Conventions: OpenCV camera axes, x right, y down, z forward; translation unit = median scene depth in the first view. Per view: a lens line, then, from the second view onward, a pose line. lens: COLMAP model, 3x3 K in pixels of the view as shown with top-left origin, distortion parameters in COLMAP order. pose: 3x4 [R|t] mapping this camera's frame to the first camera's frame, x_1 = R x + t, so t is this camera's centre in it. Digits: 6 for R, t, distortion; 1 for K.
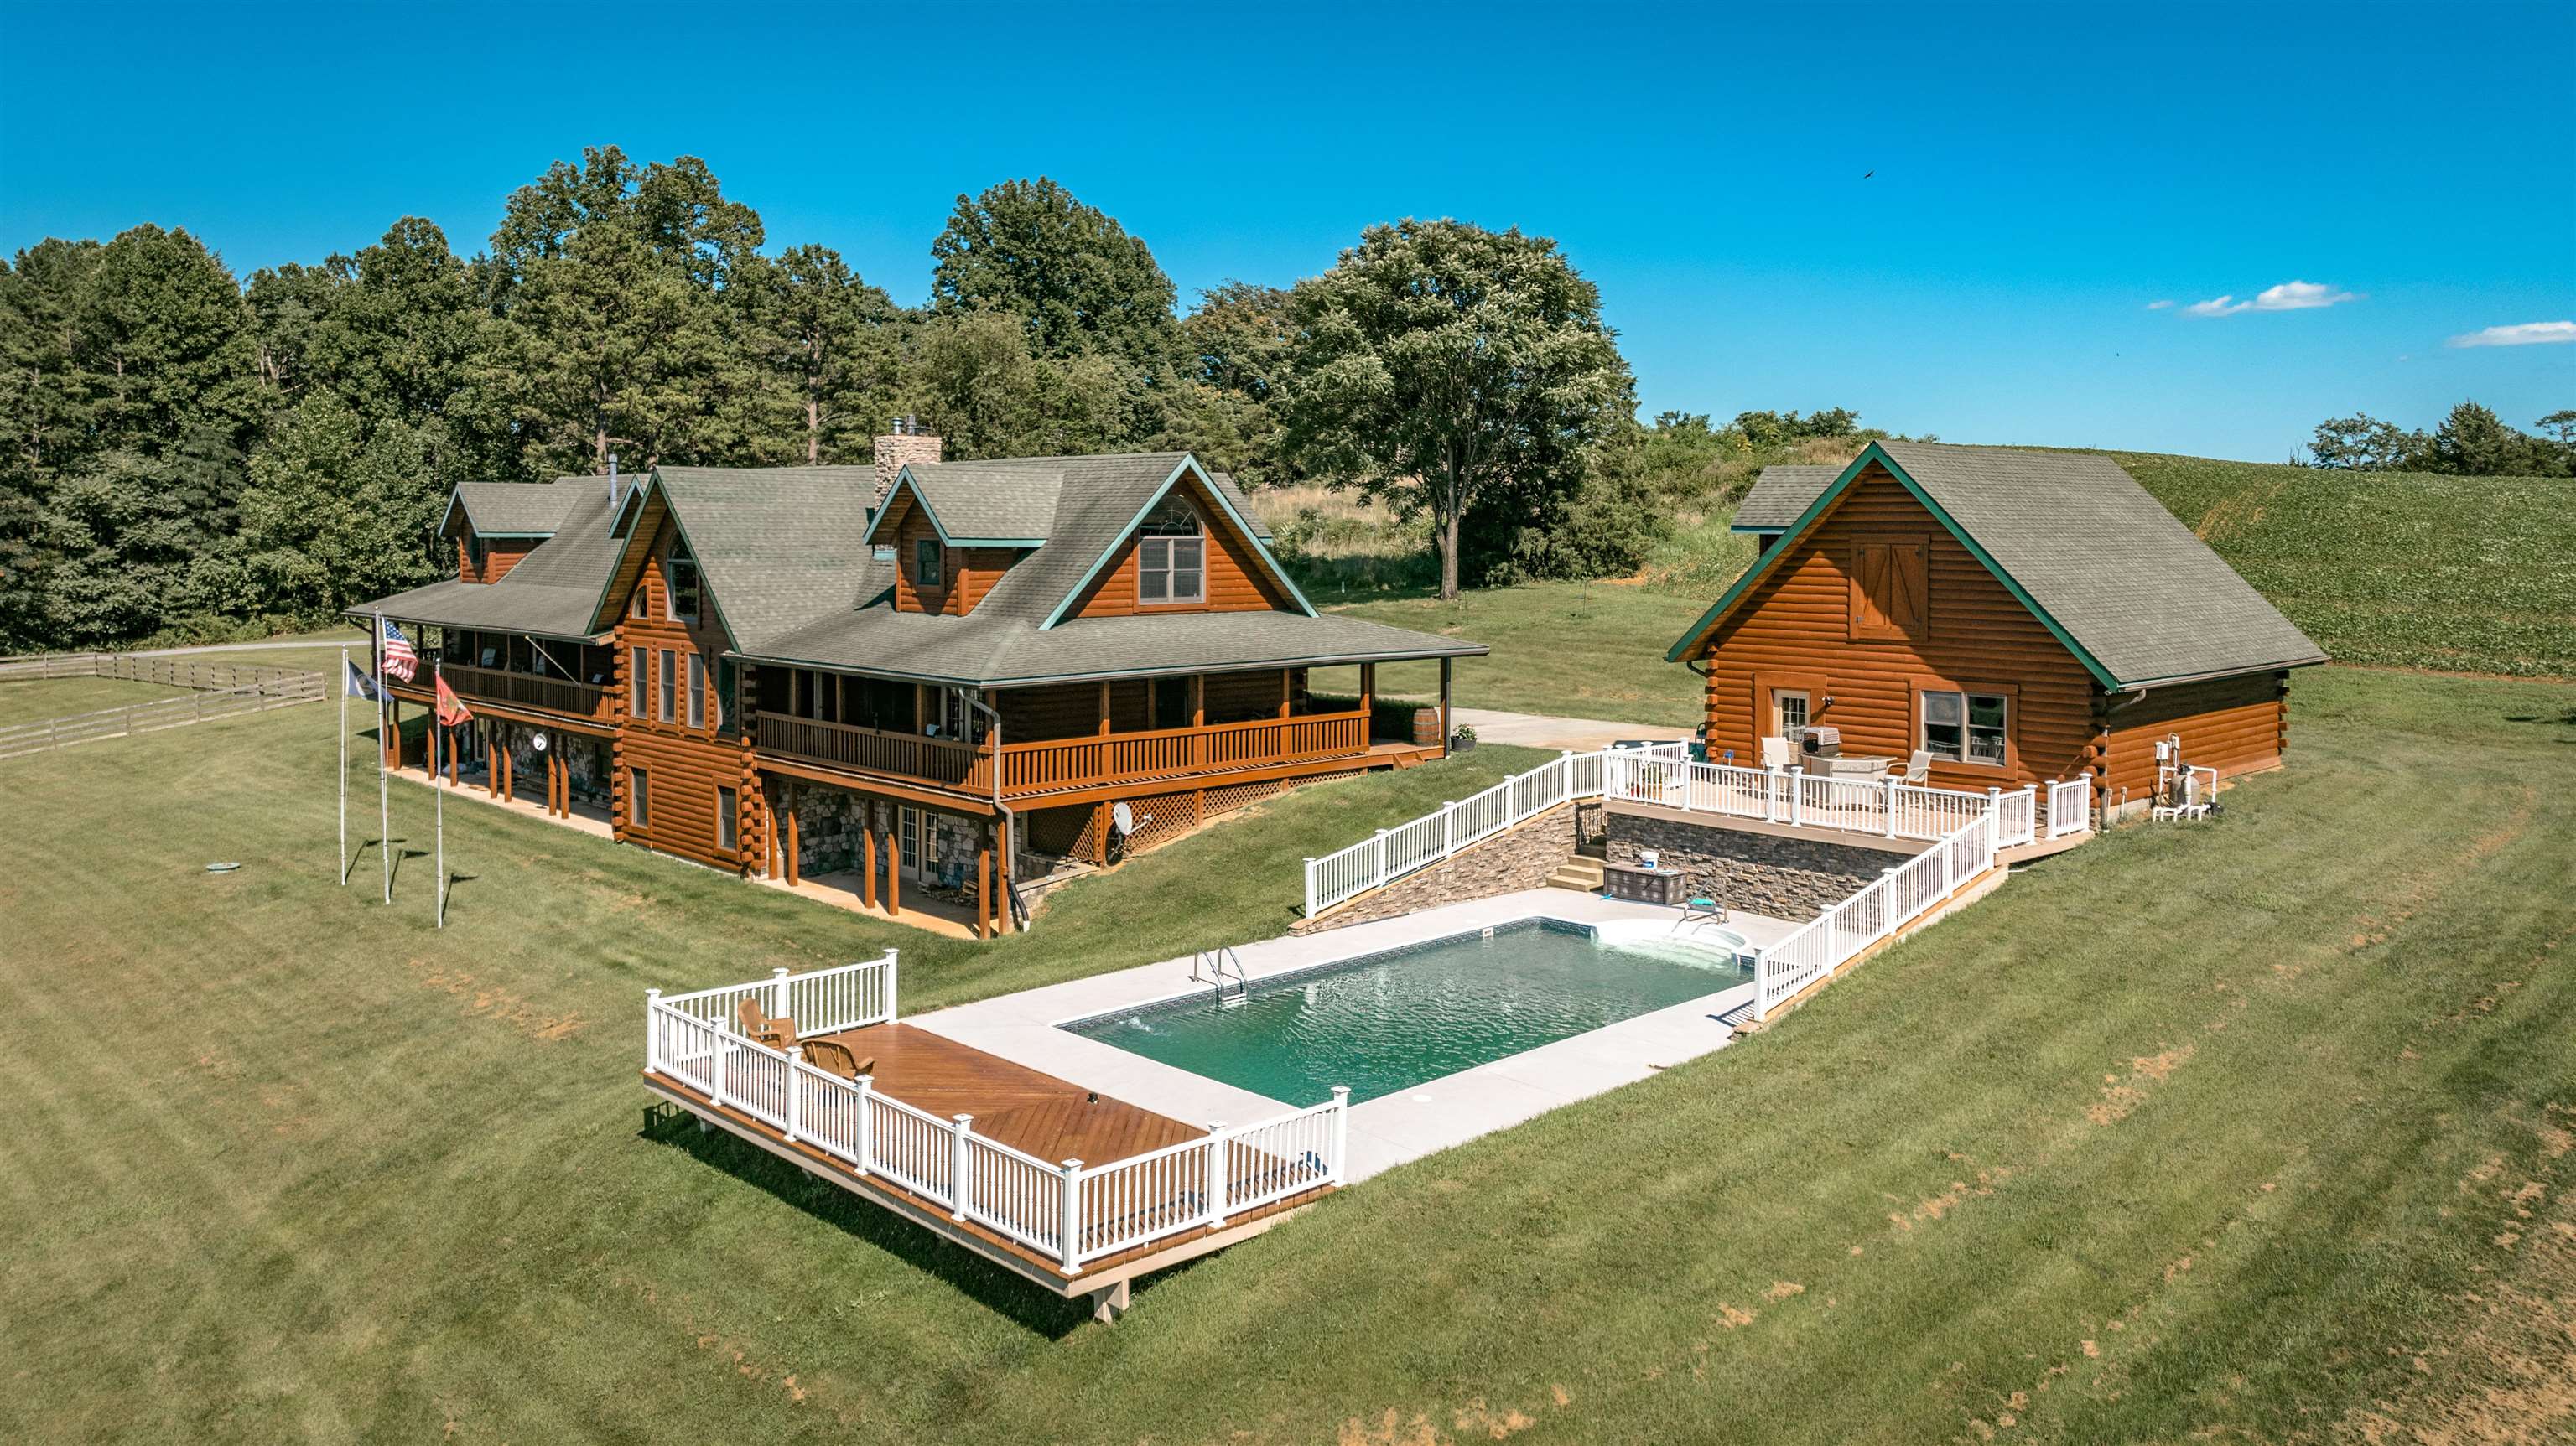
lens RADIAL K [[1853.1, 0, 1290.3], [0, 1853.1, 615.6], [0, 0, 1]] dist [-0.006090, -0.002027]
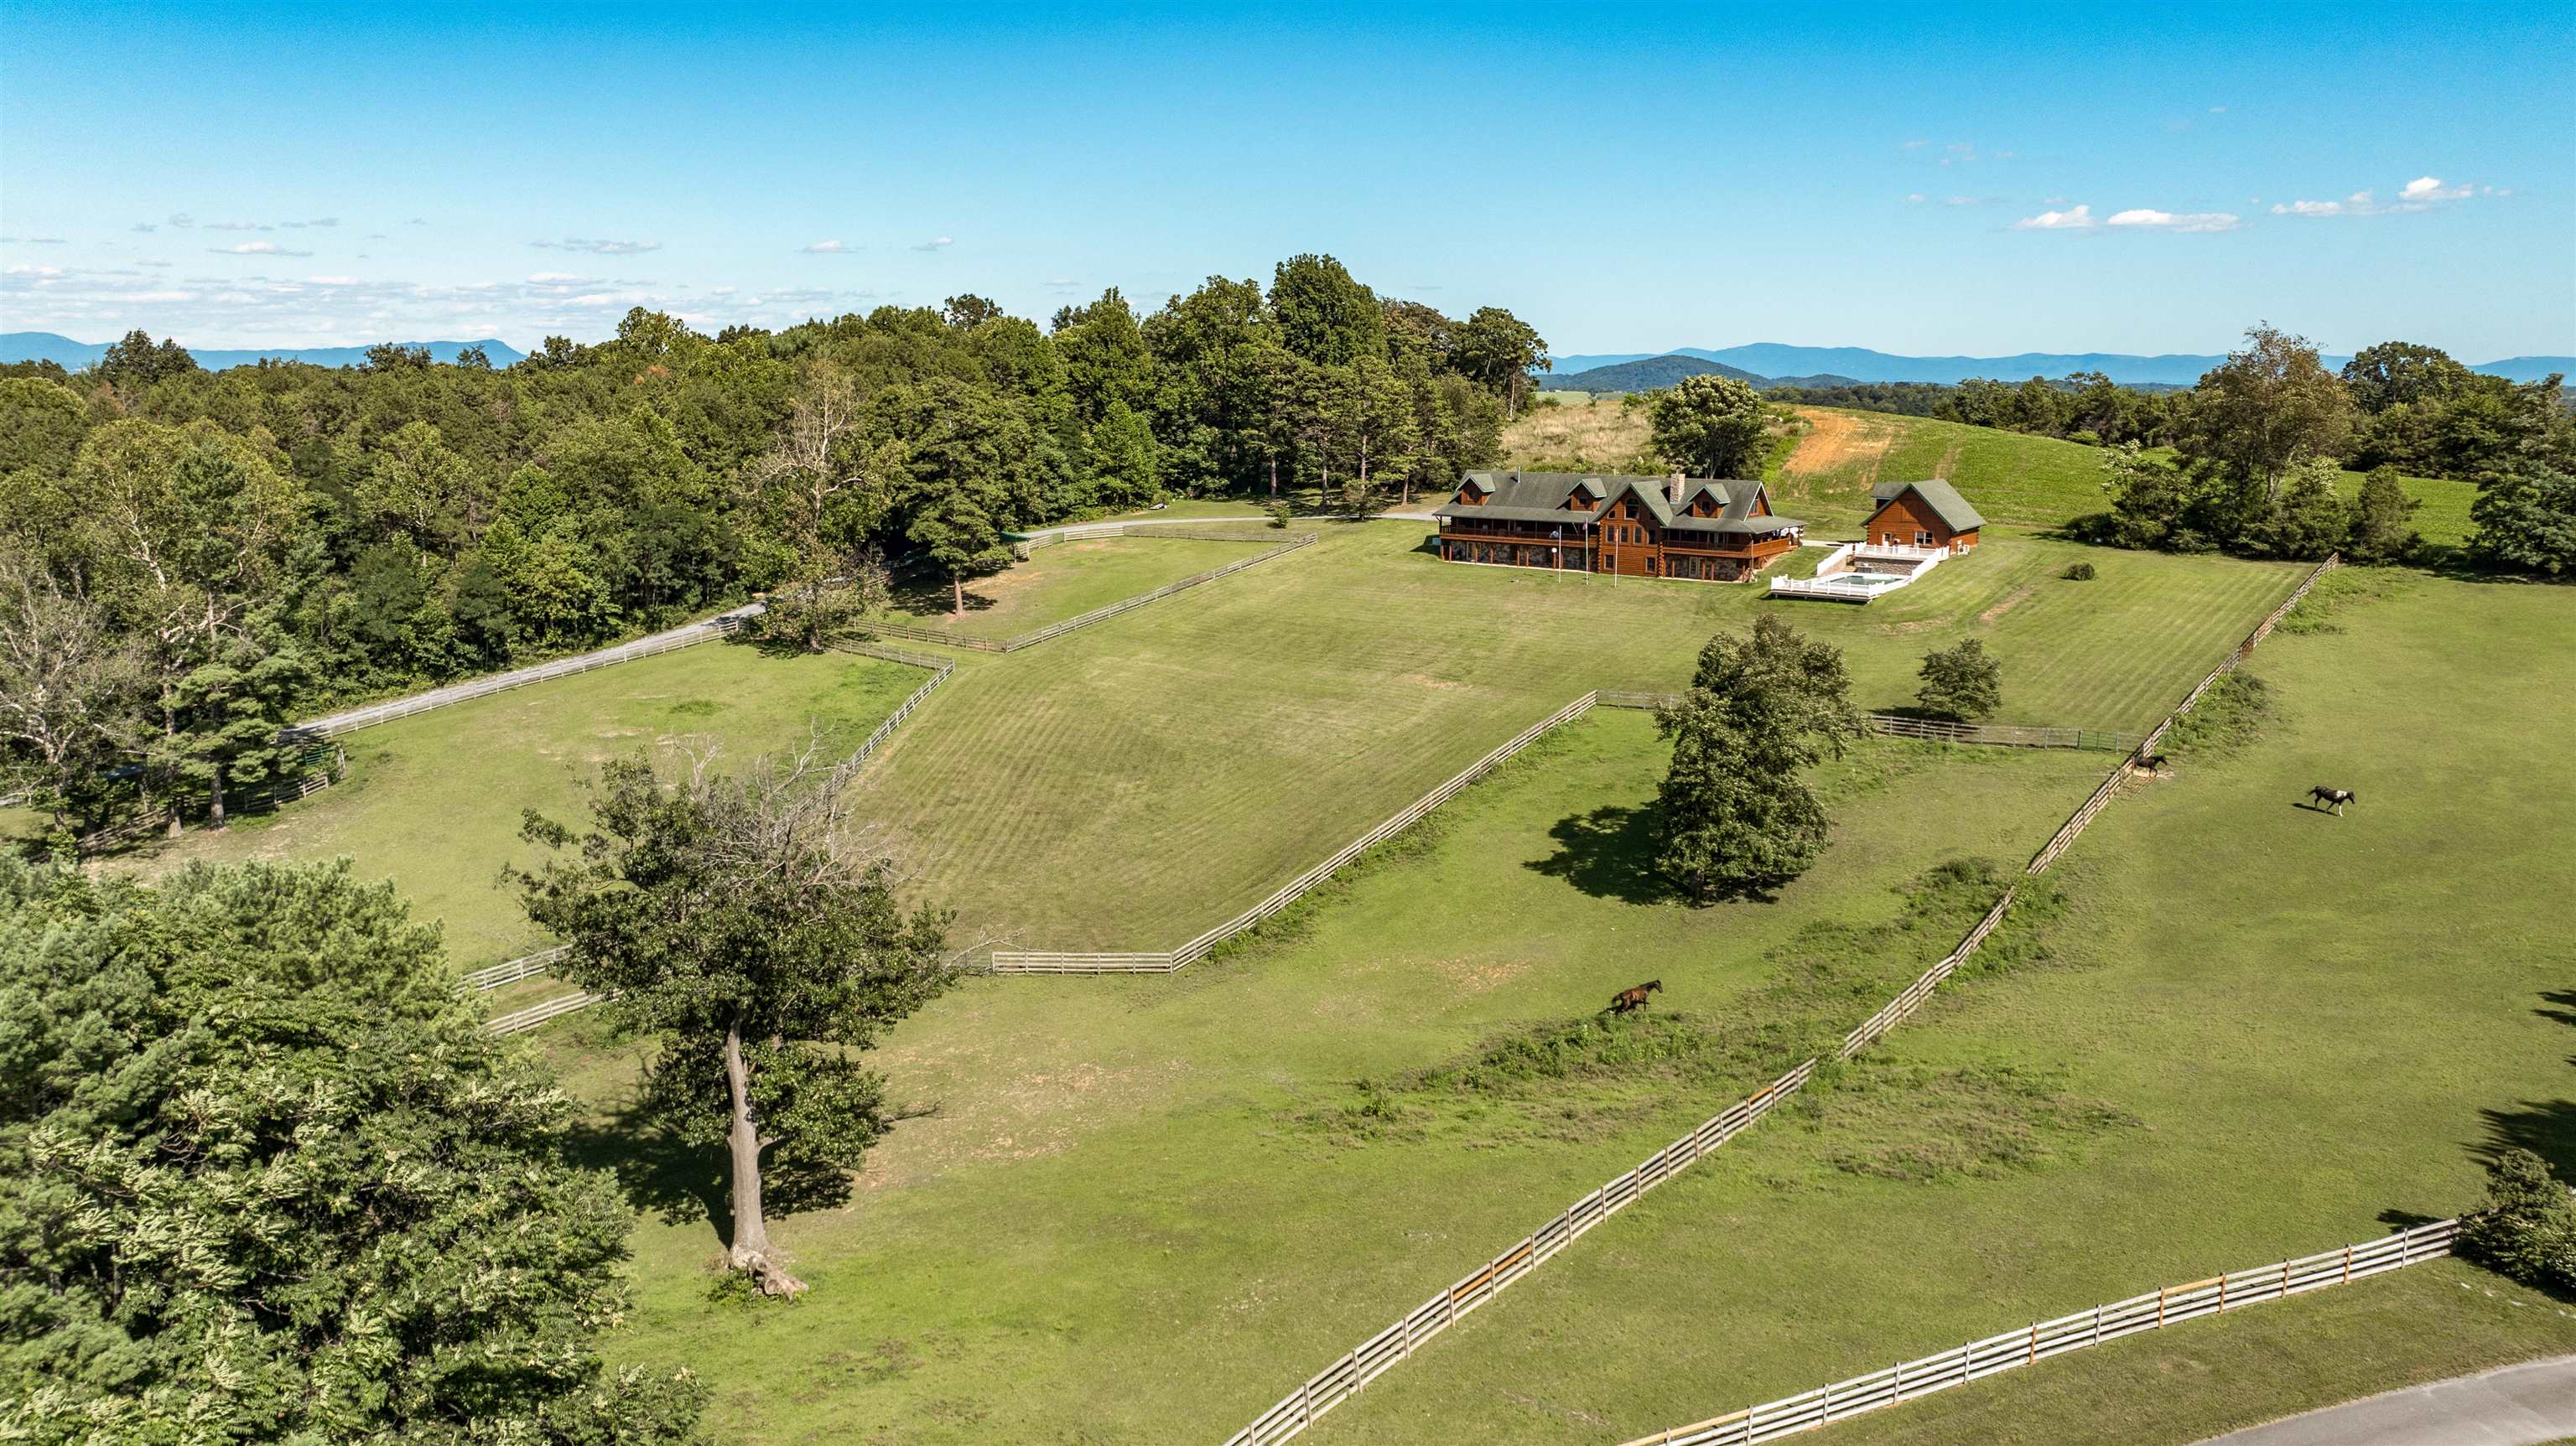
lens RADIAL K [[1815.4, 0, 1289.3], [0, 1815.4, 741.8], [0, 0, 1]] dist [-0.012577, -0.001855]
pose [[0.983867, -0.035619, 0.175322, -1.070907], [0.008240, 0.987962, 0.154476, -0.081918], [-0.178713, -0.150539, 0.972317, -1.728808]]
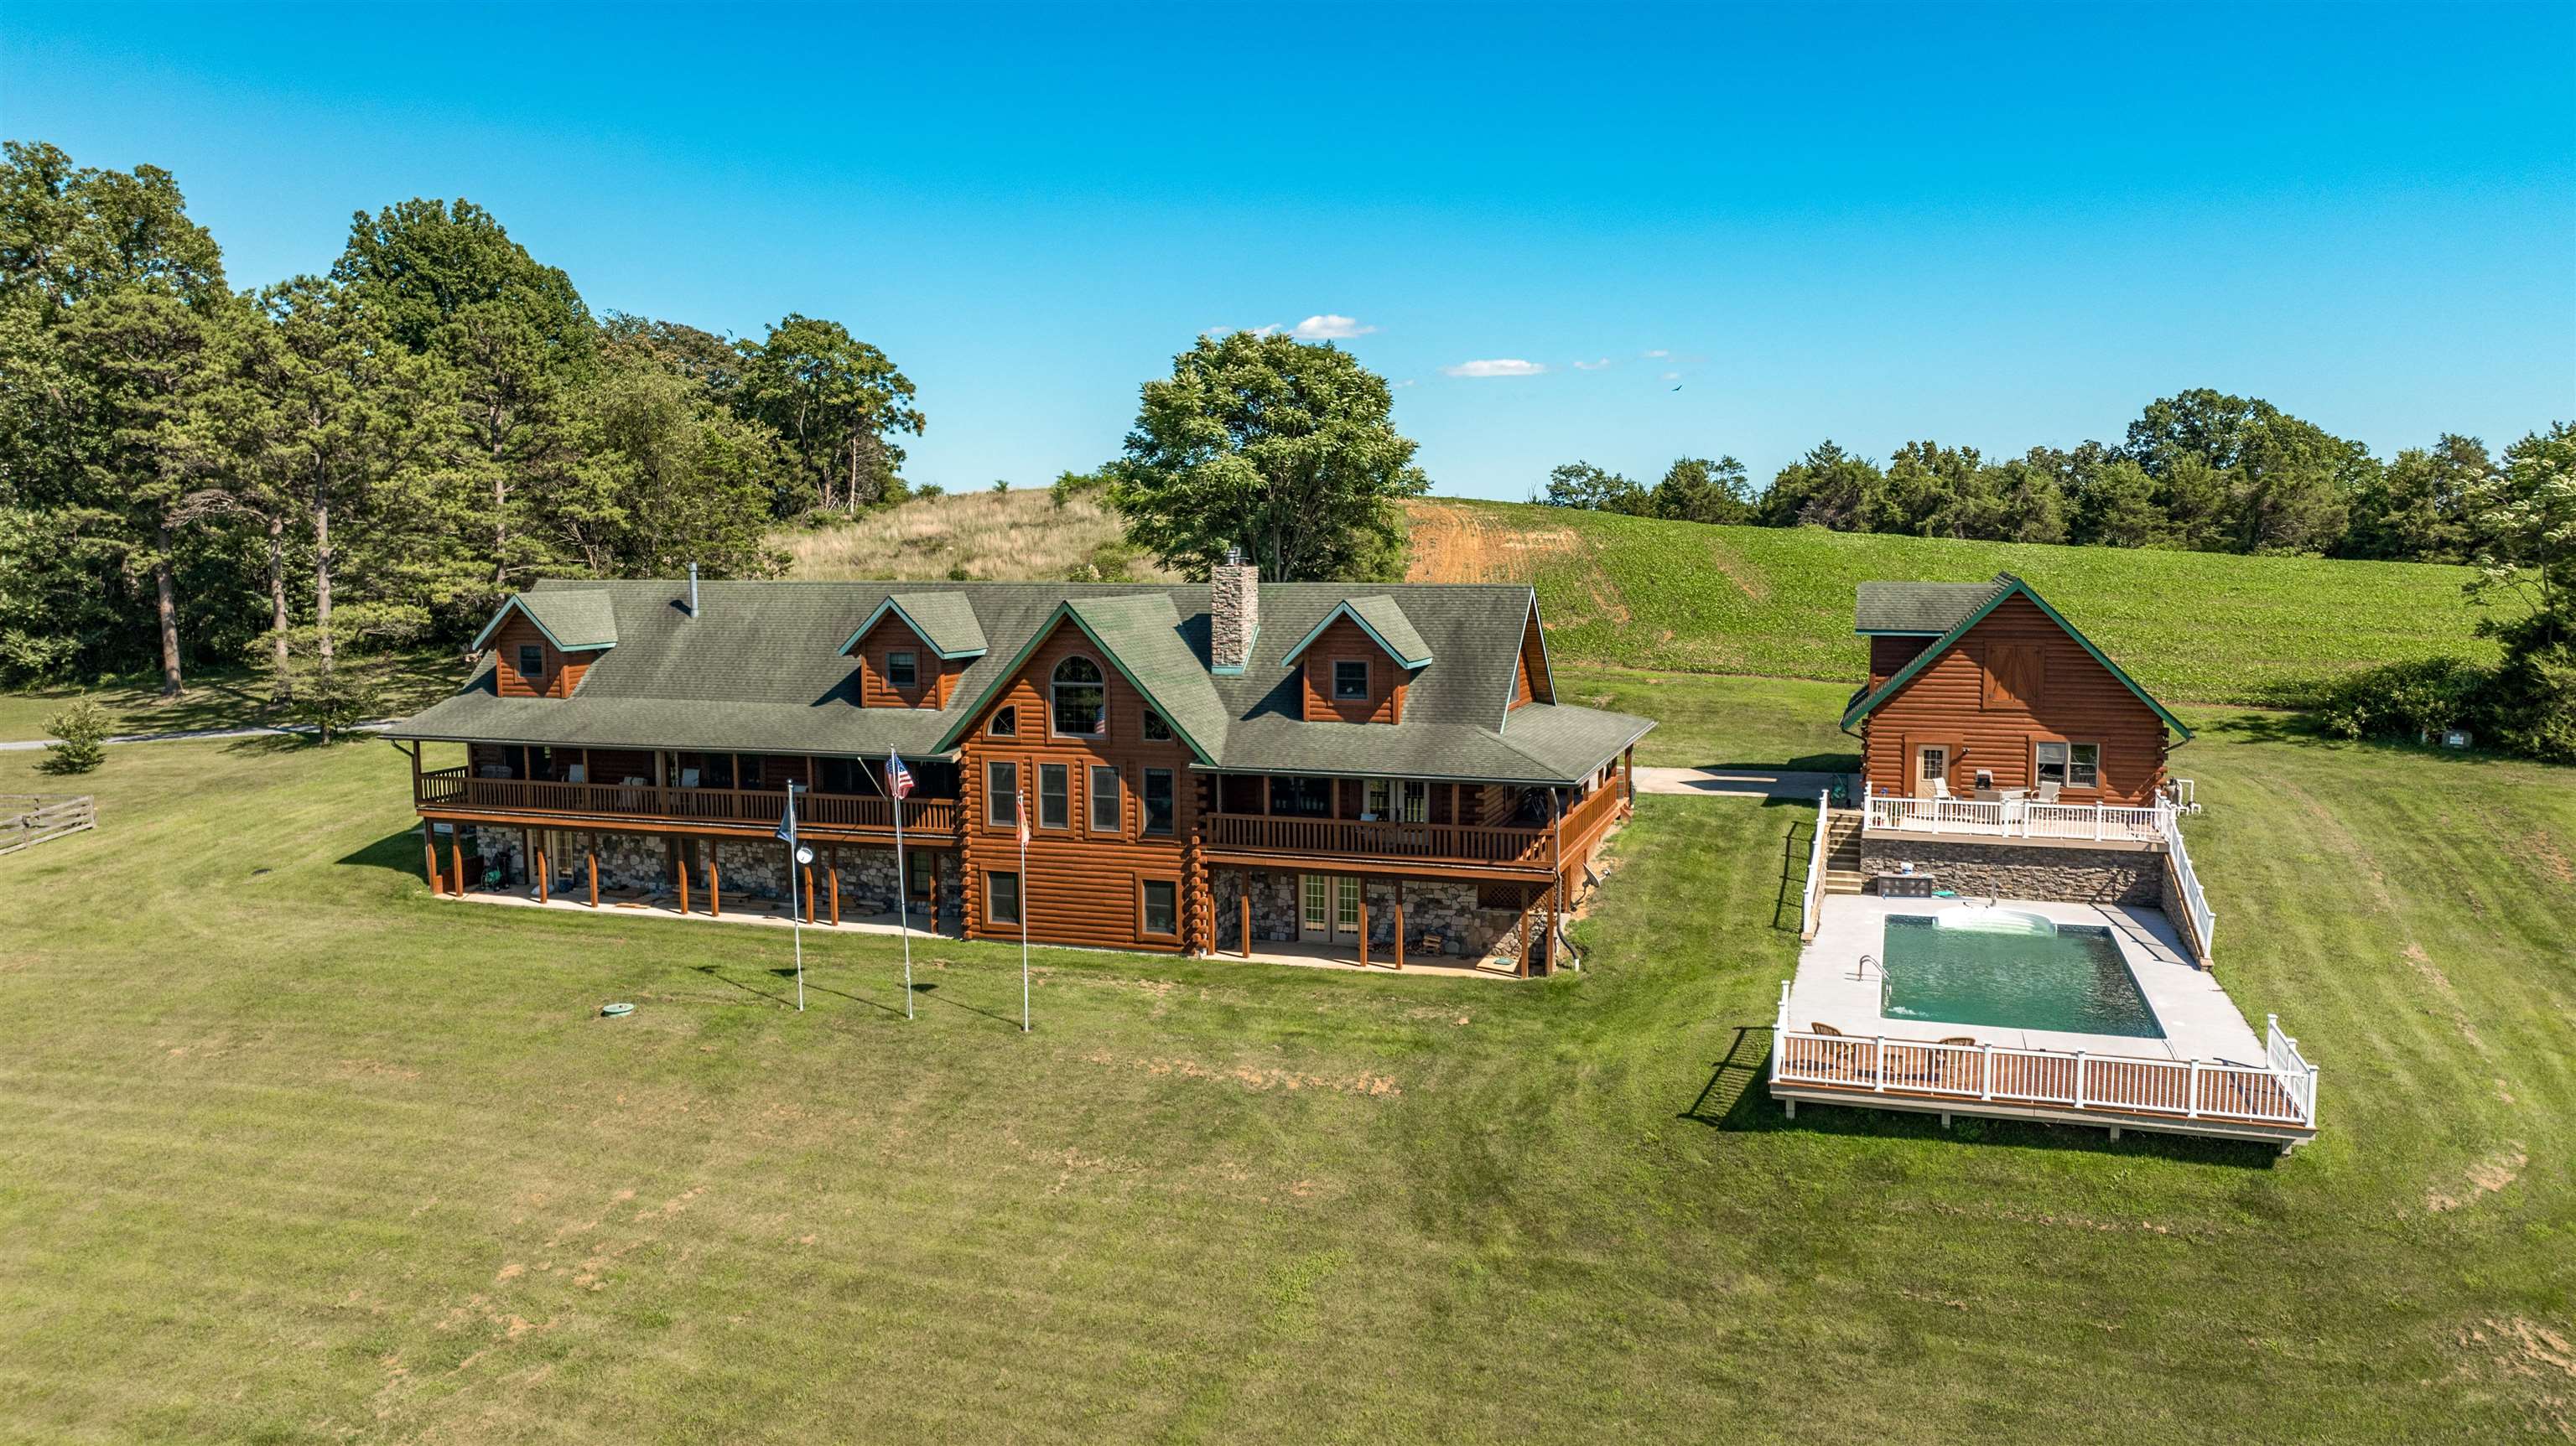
lens RADIAL K [[1815.4, 0, 1289.3], [0, 1815.4, 741.8], [0, 0, 1]] dist [-0.012577, -0.001855]
pose [[0.887646, -0.061322, 0.456426, -0.414135], [0.030731, 0.996773, 0.074155, -0.041627], [-0.459501, -0.051797, 0.886666, -0.018083]]
